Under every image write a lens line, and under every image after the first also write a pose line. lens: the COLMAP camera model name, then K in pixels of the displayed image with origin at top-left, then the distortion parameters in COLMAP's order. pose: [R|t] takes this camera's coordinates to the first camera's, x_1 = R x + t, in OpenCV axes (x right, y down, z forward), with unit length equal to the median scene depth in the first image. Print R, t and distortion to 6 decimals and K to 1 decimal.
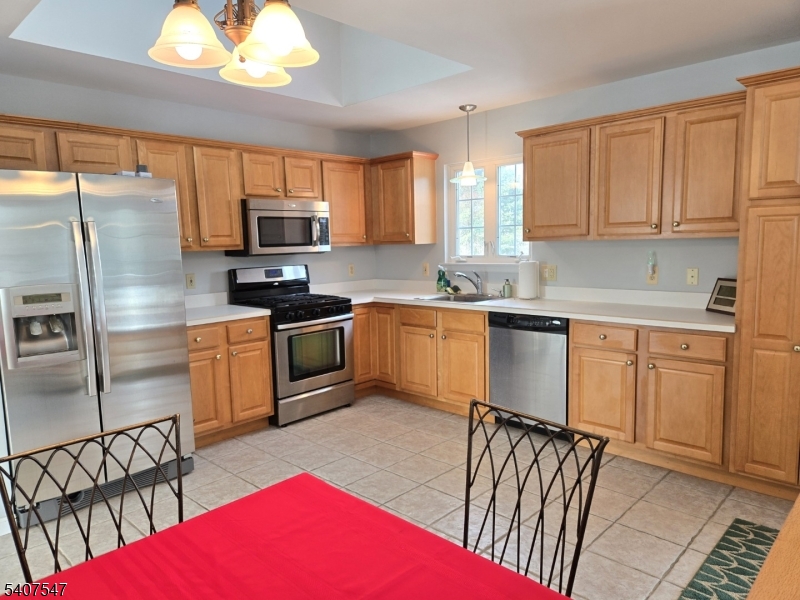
lens RADIAL K [[538.4, 0, 400.0], [0, 538.4, 300.0], [0, 0, 1]] dist [0.041041, -0.001308]
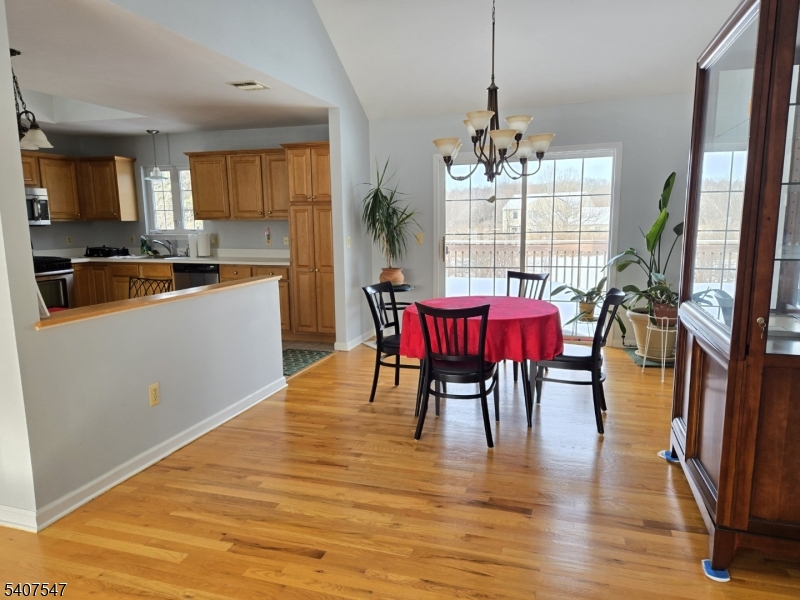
lens RADIAL K [[538.4, 0, 400.0], [0, 538.4, 300.0], [0, 0, 1]] dist [0.041041, -0.001308]
pose [[0.896712, -0.049781, 0.439806, 0.049138], [0.036075, 0.998569, 0.039474, 0.082776], [-0.441142, -0.019531, 0.897225, -0.684976]]
